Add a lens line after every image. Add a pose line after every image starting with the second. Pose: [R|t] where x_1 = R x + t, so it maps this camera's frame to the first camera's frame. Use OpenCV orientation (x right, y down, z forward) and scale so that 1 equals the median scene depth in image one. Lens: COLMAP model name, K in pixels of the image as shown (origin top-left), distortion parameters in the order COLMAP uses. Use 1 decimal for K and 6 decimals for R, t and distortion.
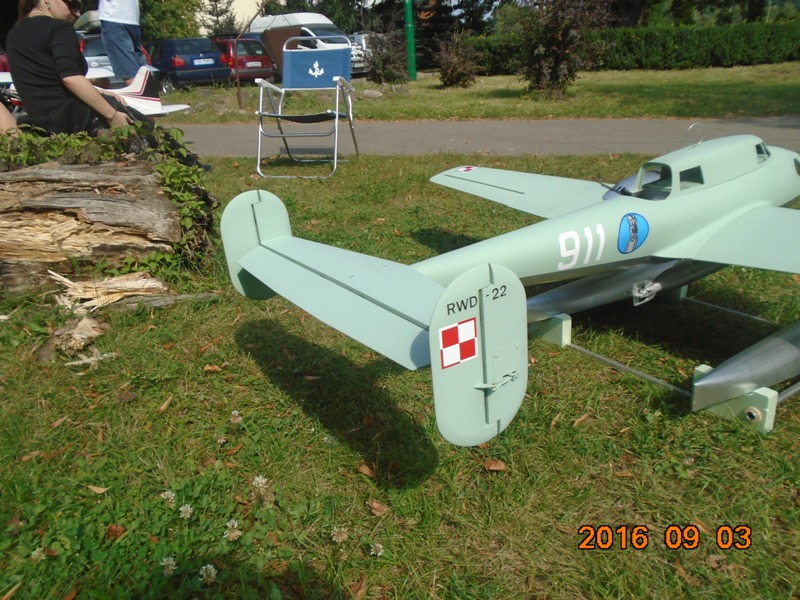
lens RADIAL K [[624.3, 0, 396.3], [0, 624.3, 297.3], [0, 0, 1]] dist [0.011667, -0.006176]
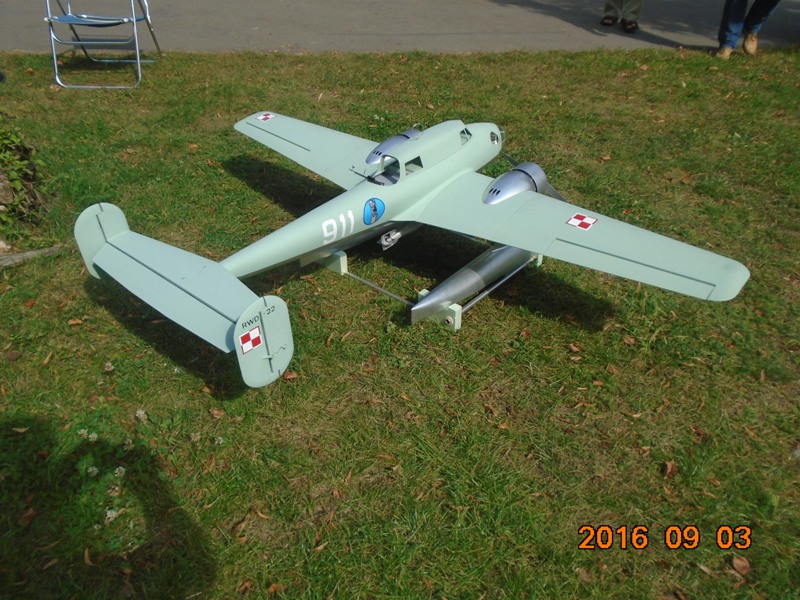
lens RADIAL K [[624.3, 0, 396.3], [0, 624.3, 297.3], [0, 0, 1]] dist [0.011667, -0.006176]
pose [[0.962450, -0.104465, 0.250552, 0.034710], [0.041865, 0.969066, 0.243225, -0.268172], [-0.268210, -0.223602, 0.937051, -0.466595]]
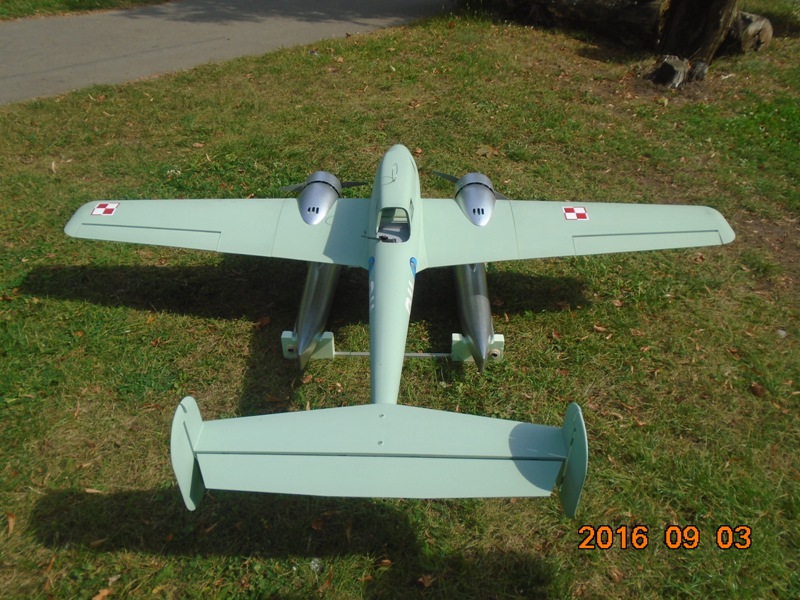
lens RADIAL K [[624.3, 0, 396.3], [0, 624.3, 297.3], [0, 0, 1]] dist [0.011667, -0.006176]
pose [[0.578914, -0.422335, 0.697490, -0.566759], [0.254325, 0.906259, 0.337658, -0.507350], [-0.774711, -0.018086, 0.632056, 0.200105]]
